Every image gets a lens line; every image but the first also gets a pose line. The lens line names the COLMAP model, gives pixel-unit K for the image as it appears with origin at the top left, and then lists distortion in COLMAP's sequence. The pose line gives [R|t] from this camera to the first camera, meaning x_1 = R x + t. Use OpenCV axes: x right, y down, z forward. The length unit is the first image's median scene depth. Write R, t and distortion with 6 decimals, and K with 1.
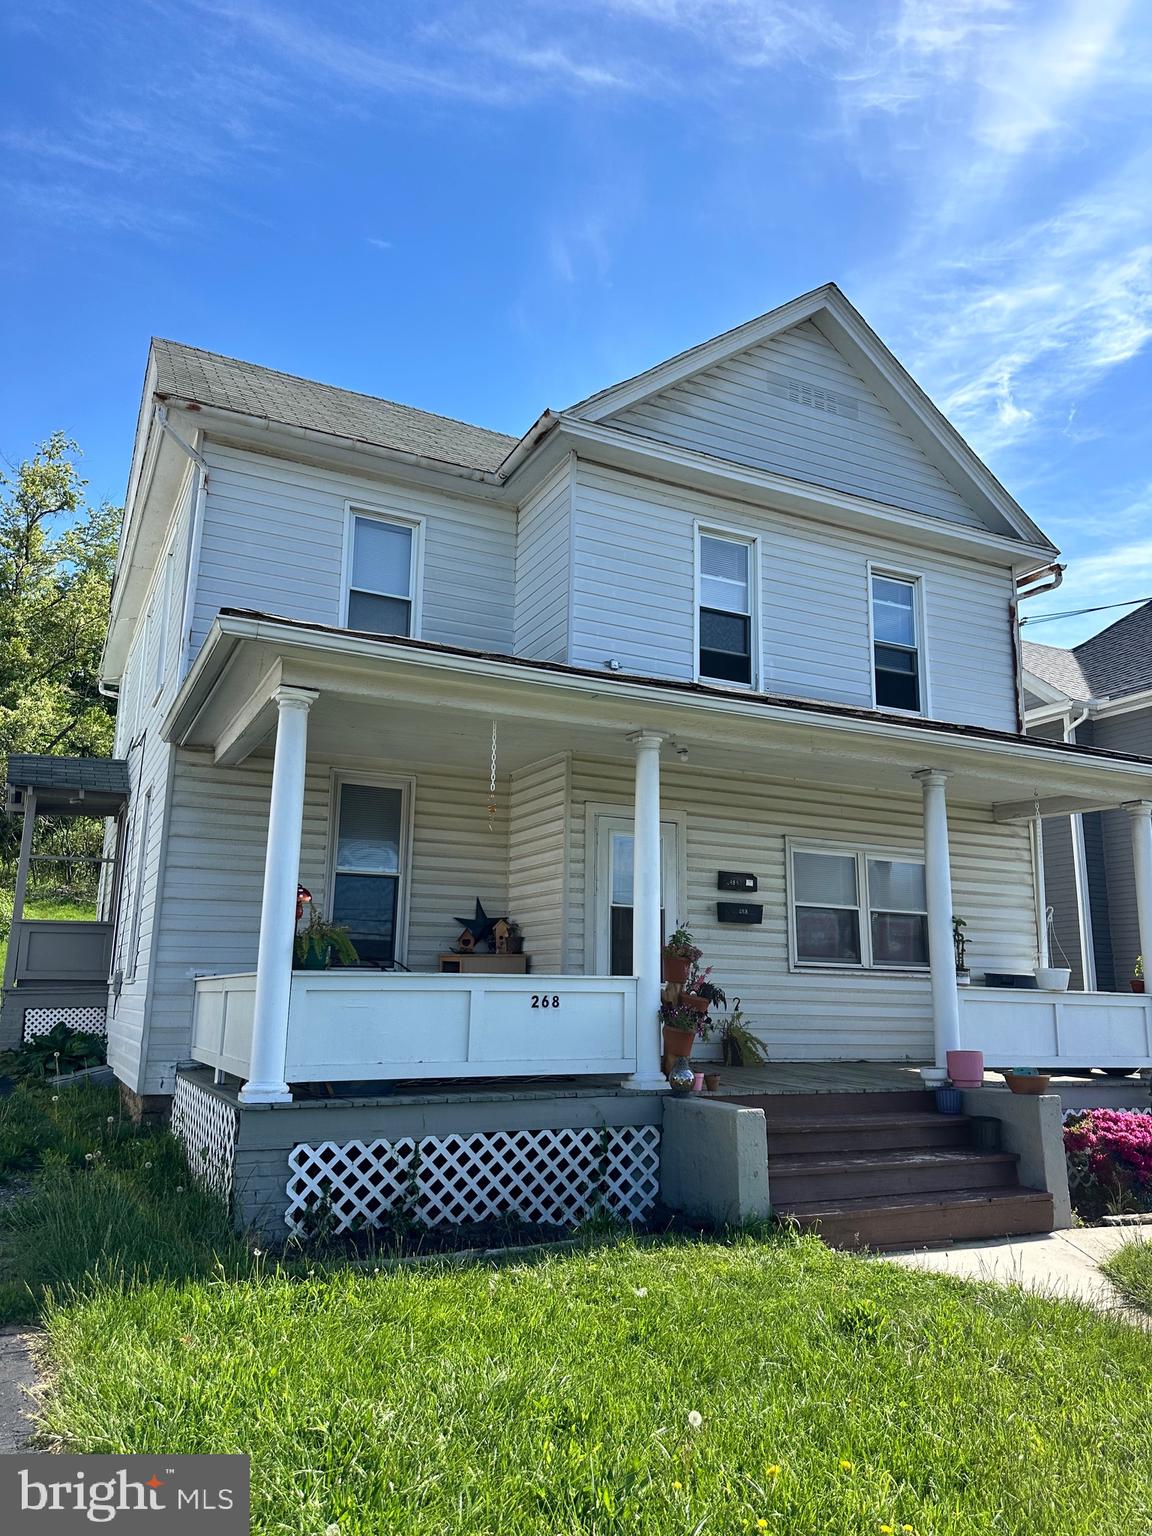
lens RADIAL K [[1070.8, 0, 574.9], [0, 1070.8, 771.9], [0, 0, 1]] dist [0.052576, -0.009246]
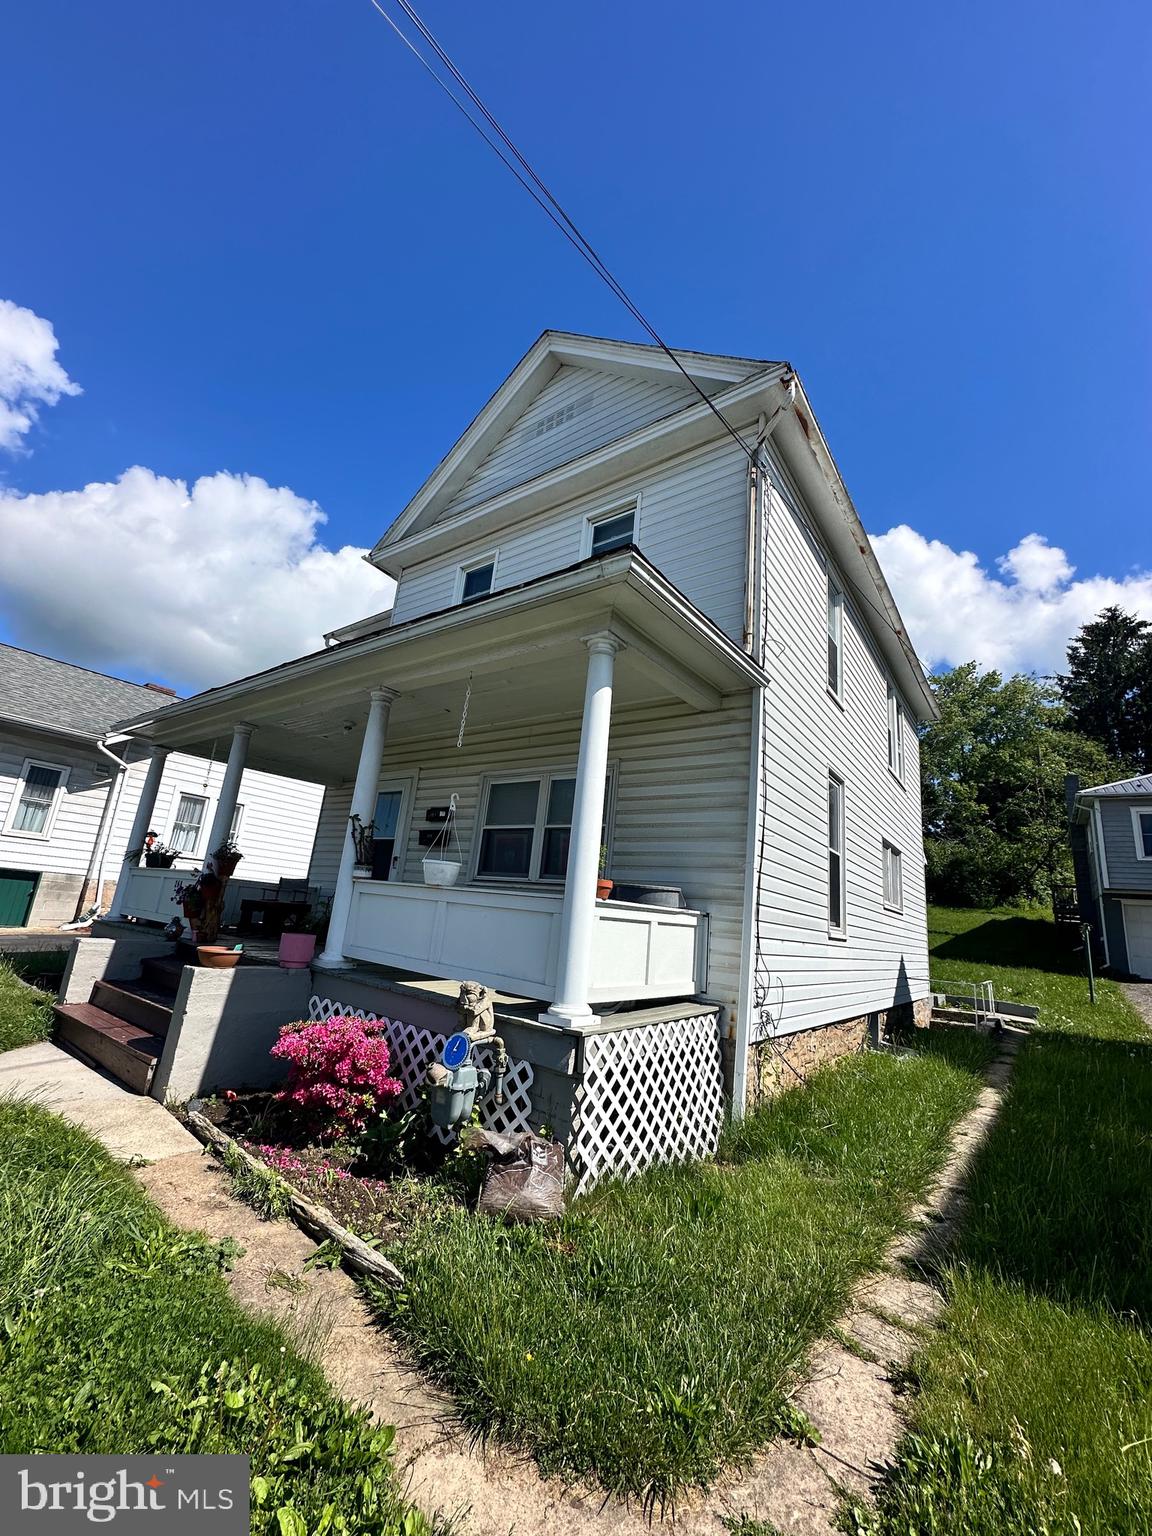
lens RADIAL K [[612.4, 0, 573.9], [0, 612.4, 766.5], [0, 0, 1]] dist [-0.005867, 0.000306]
pose [[0.446270, -0.193204, -0.873794, 0.905833], [0.100404, 0.981061, -0.165643, 0.189877], [0.889248, -0.013811, 0.457216, 0.825533]]
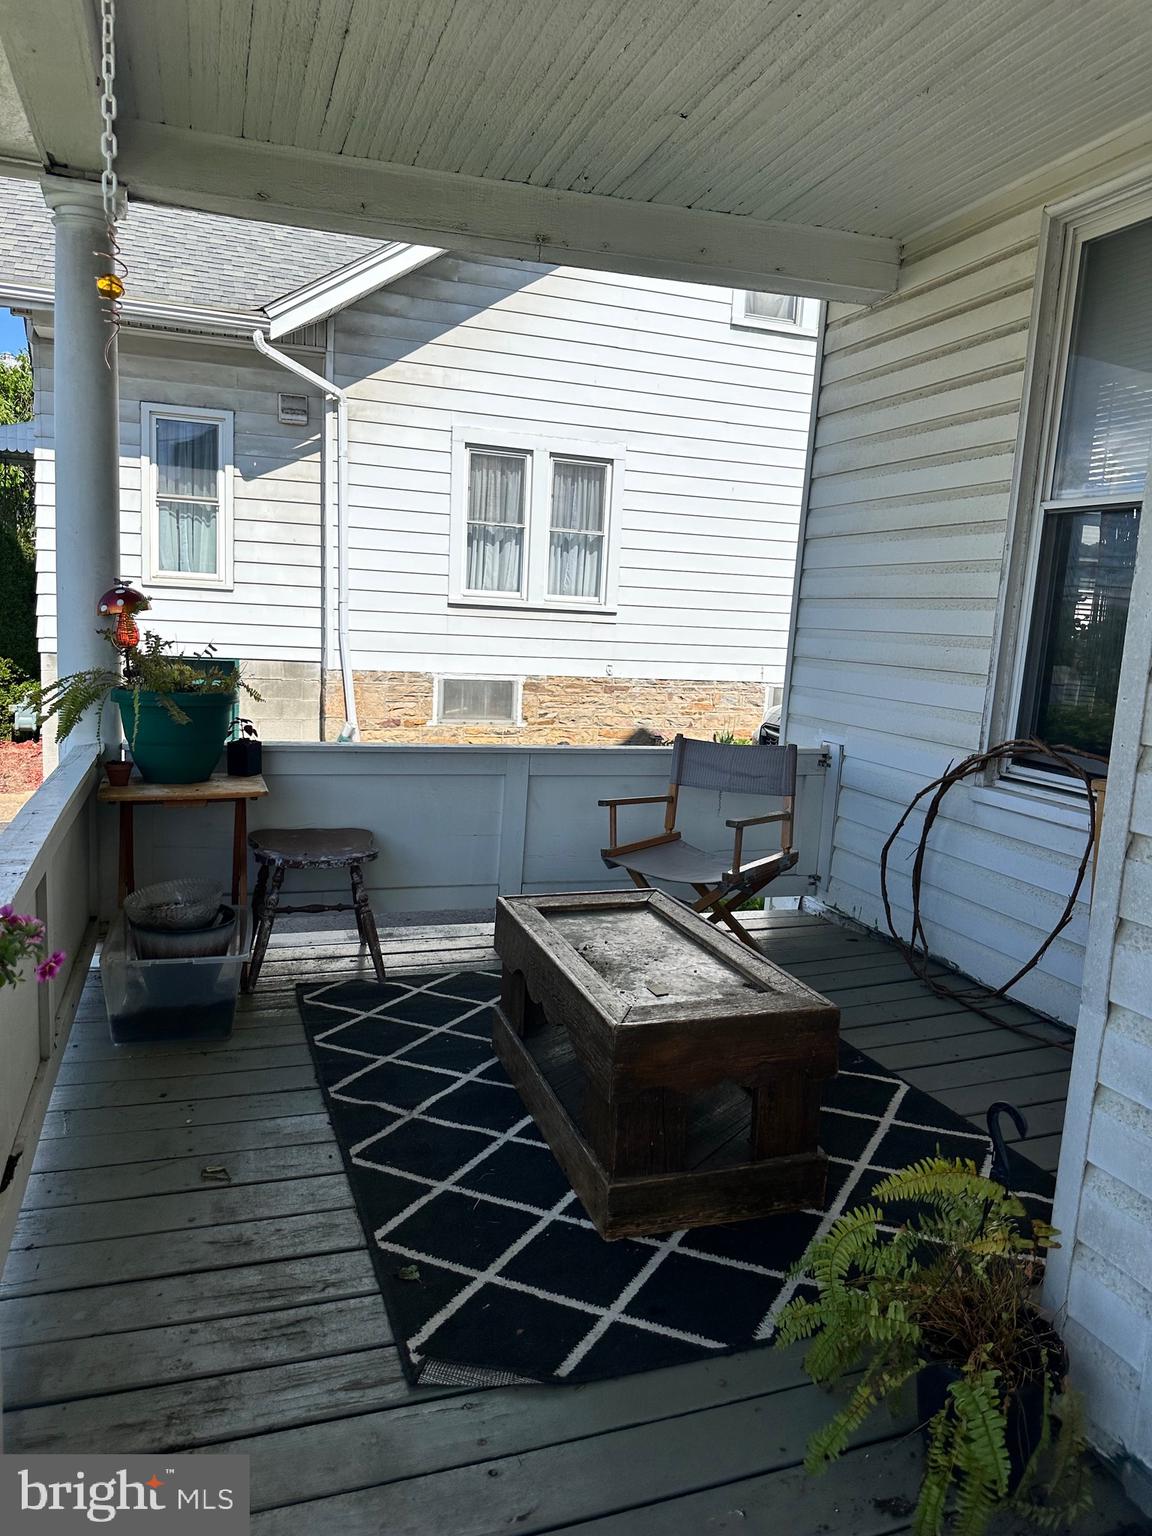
lens RADIAL K [[1070.8, 0, 577.4], [0, 1070.8, 768.1], [0, 0, 1]] dist [0.052576, -0.009246]
pose [[-0.133259, 0.126807, -0.982935, 0.169195], [0.146557, 0.983399, 0.106998, 0.115960], [0.980185, -0.129797, -0.149631, 0.877396]]
